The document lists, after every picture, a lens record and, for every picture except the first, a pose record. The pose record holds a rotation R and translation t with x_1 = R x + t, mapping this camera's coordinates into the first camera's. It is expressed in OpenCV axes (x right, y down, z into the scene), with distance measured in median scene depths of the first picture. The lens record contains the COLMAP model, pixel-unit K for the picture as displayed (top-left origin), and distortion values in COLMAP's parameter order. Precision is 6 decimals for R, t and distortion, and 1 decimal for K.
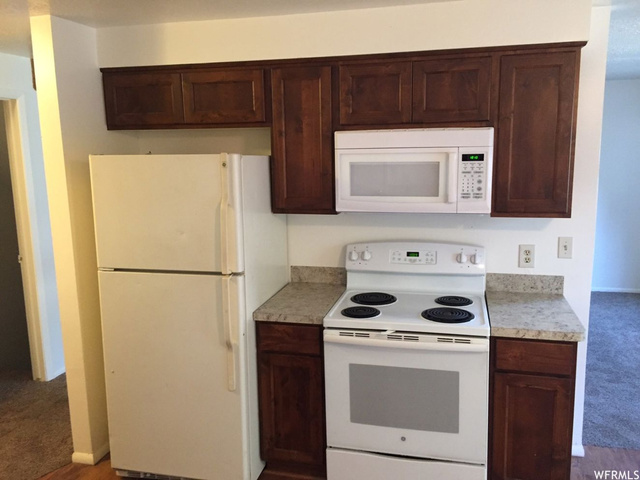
lens RADIAL K [[557.3, 0, 320.0], [0, 557.3, 240.0], [0, 0, 1]] dist [0.033046, -0.010440]
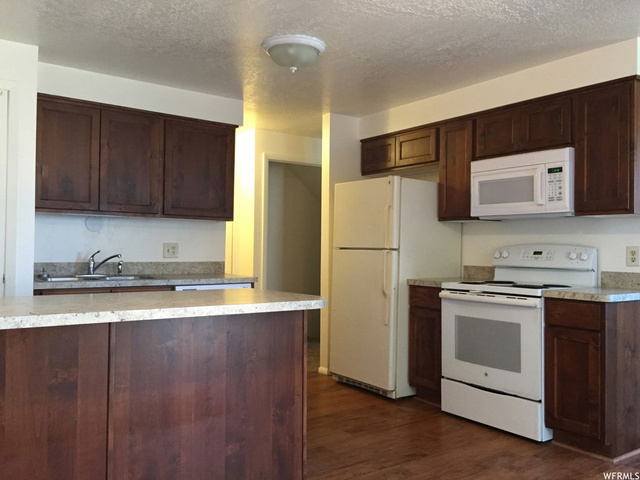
lens RADIAL K [[557.3, 0, 320.0], [0, 557.3, 240.0], [0, 0, 1]] dist [0.033046, -0.010440]
pose [[0.758533, 0.016677, -0.651421, 0.700973], [-0.133040, 0.982579, -0.129761, 0.257195], [0.637909, 0.185093, 0.747538, -0.321189]]
